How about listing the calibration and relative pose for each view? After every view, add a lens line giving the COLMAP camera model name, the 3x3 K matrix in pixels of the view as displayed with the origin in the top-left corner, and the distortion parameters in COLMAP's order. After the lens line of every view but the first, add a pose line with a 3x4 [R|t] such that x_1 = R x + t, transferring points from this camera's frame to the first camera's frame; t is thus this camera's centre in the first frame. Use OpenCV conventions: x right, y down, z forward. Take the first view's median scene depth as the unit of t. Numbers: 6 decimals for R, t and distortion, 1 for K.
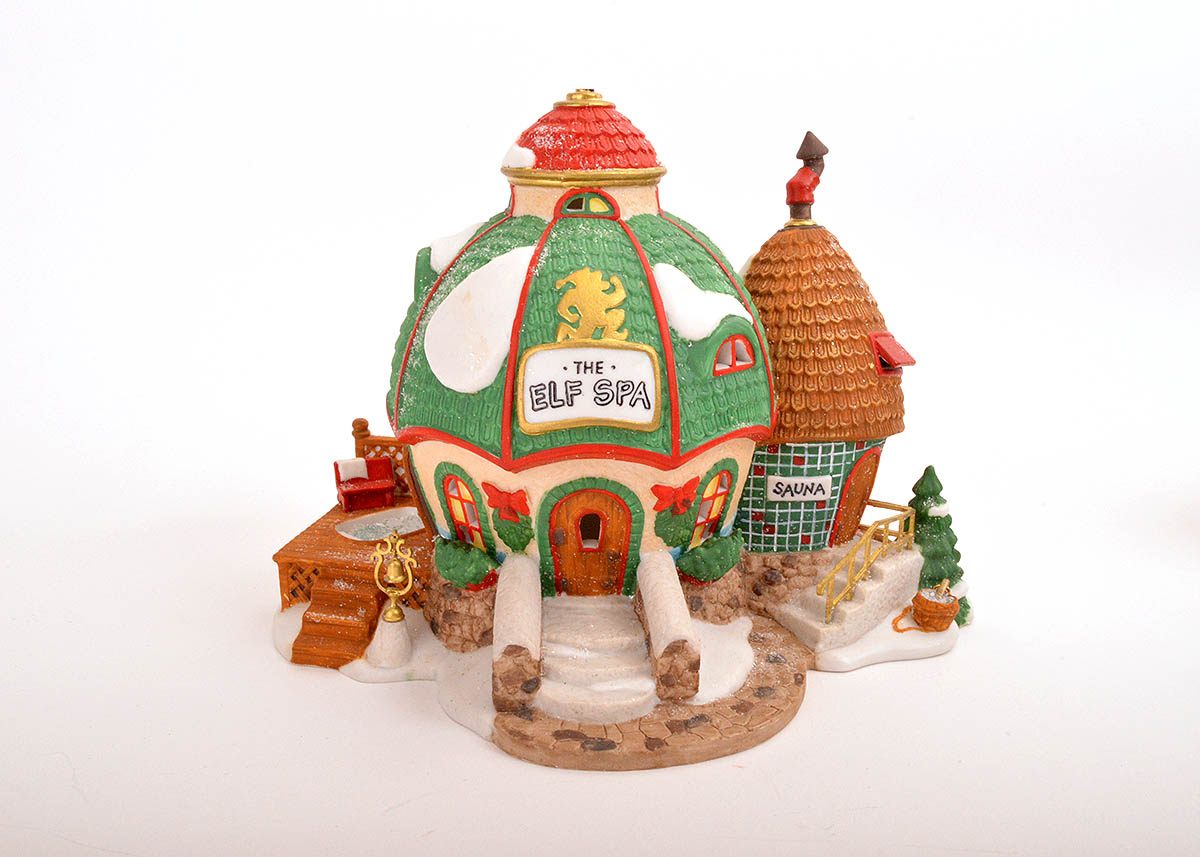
lens RADIAL K [[1258.4, 0, 599.4], [0, 1258.4, 431.9], [0, 0, 1]] dist [-0.073737, 0.000000]
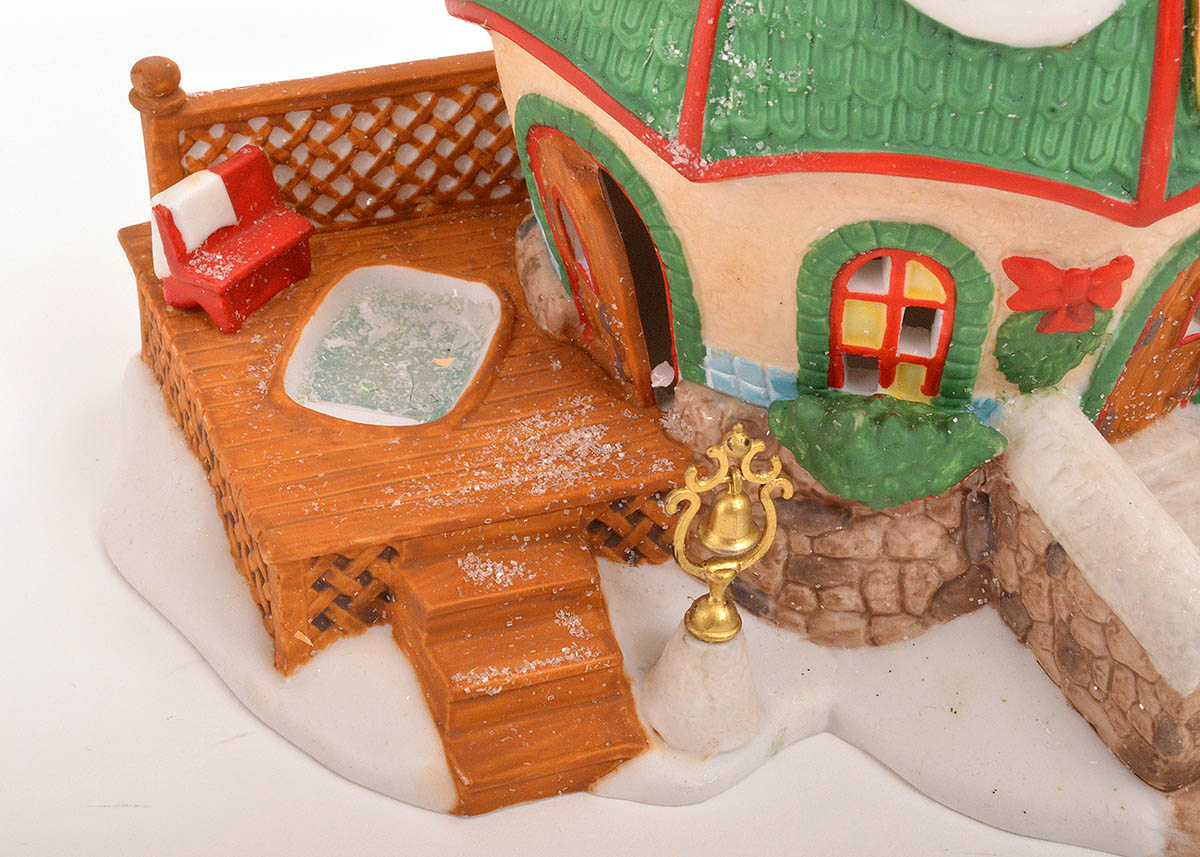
lens RADIAL K [[2157.4, 0, 599.7], [0, 2157.4, 426.1], [0, 0, 1]] dist [0.013244, 0.000000]
pose [[0.843117, -0.297311, 0.448063, -0.446057], [0.115777, 0.914072, 0.388674, -0.159337], [-0.525119, -0.275822, 0.805092, 0.474904]]
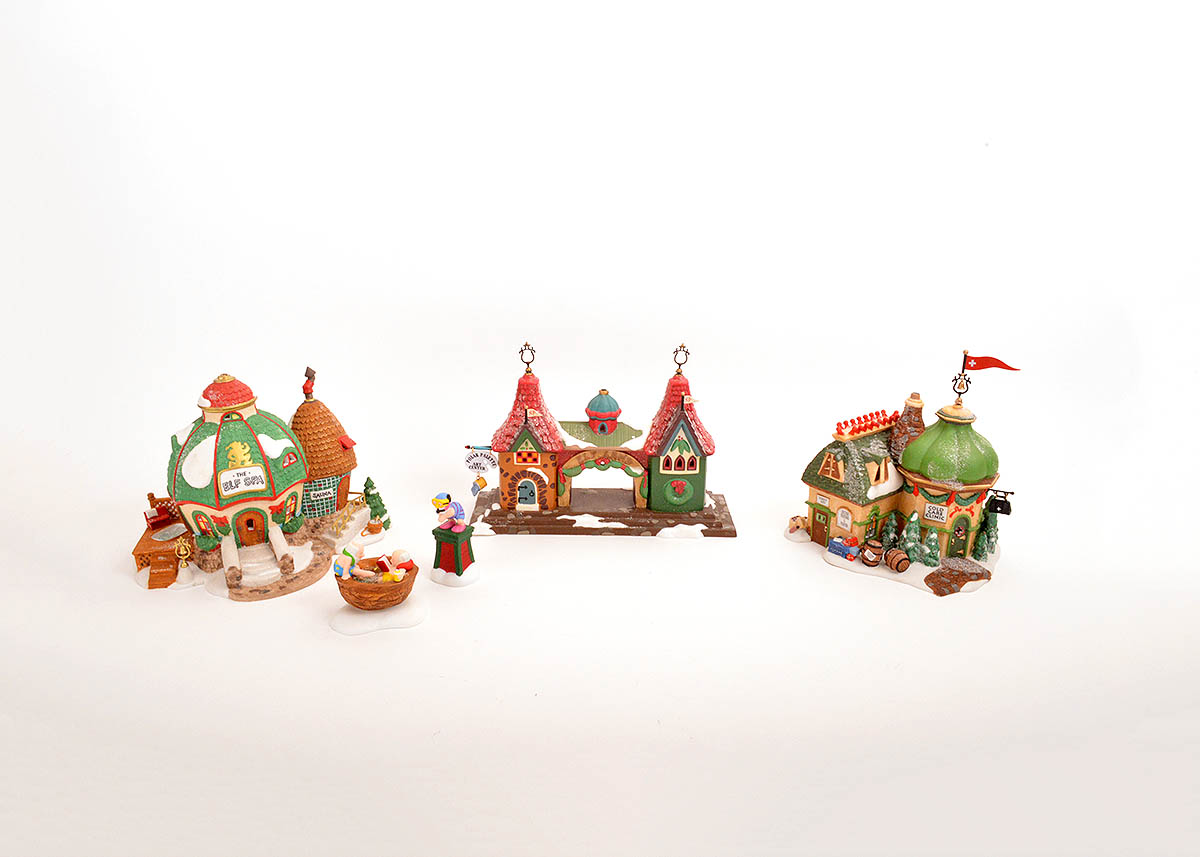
lens RADIAL K [[882.0, 0, 577.5], [0, 882.0, 415.0], [0, 0, 1]] dist [-0.075778, -0.001782]
pose [[0.921797, -0.151408, 0.356882, 0.009040], [0.136298, 0.988381, 0.067278, -0.193196], [-0.362922, -0.013374, 0.931723, -1.108551]]
